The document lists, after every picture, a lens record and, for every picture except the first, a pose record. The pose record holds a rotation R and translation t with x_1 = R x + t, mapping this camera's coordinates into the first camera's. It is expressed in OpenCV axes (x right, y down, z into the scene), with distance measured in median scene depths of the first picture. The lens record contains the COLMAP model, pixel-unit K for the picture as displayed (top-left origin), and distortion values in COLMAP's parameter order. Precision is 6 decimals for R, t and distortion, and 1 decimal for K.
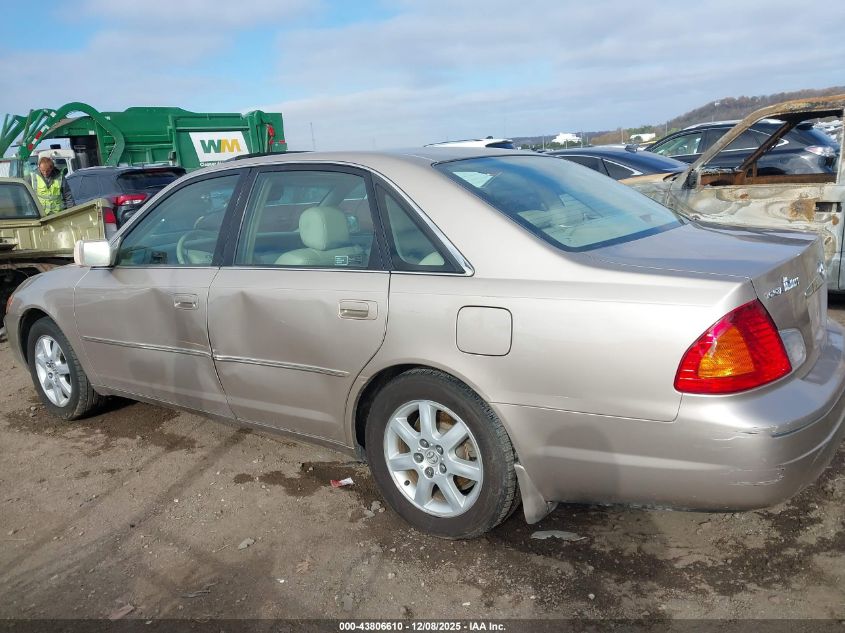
lens RADIAL K [[667.2, 0, 422.5], [0, 667.2, 312.8], [0, 0, 1]] dist [0.038522, -0.044621]
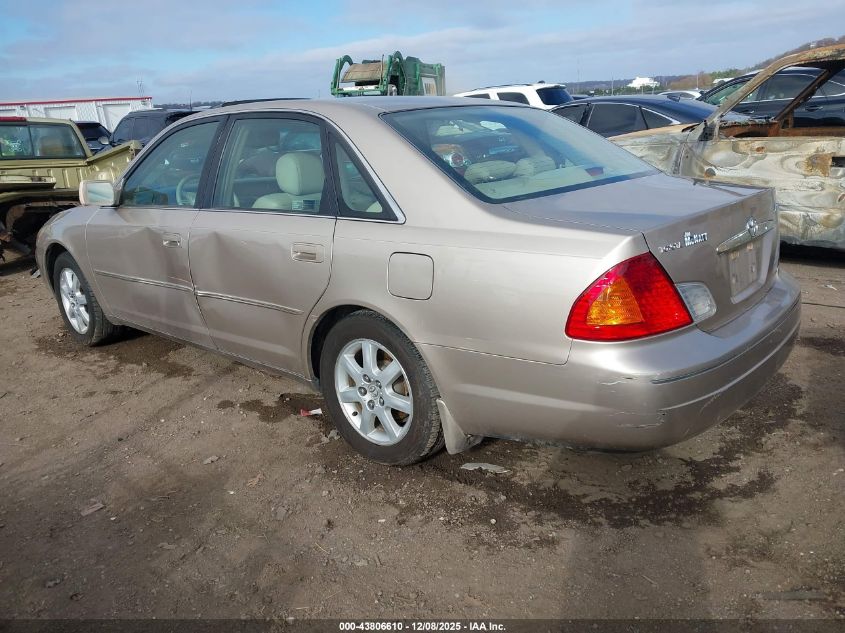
lens RADIAL K [[667.2, 0, 423.8], [0, 667.2, 316.4], [0, 0, 1]] dist [0.038522, -0.044621]
pose [[0.995047, 0.039857, -0.091062, 0.186705], [-0.032223, 0.995960, 0.083814, 0.001952], [0.094035, -0.080465, 0.992312, -0.054941]]
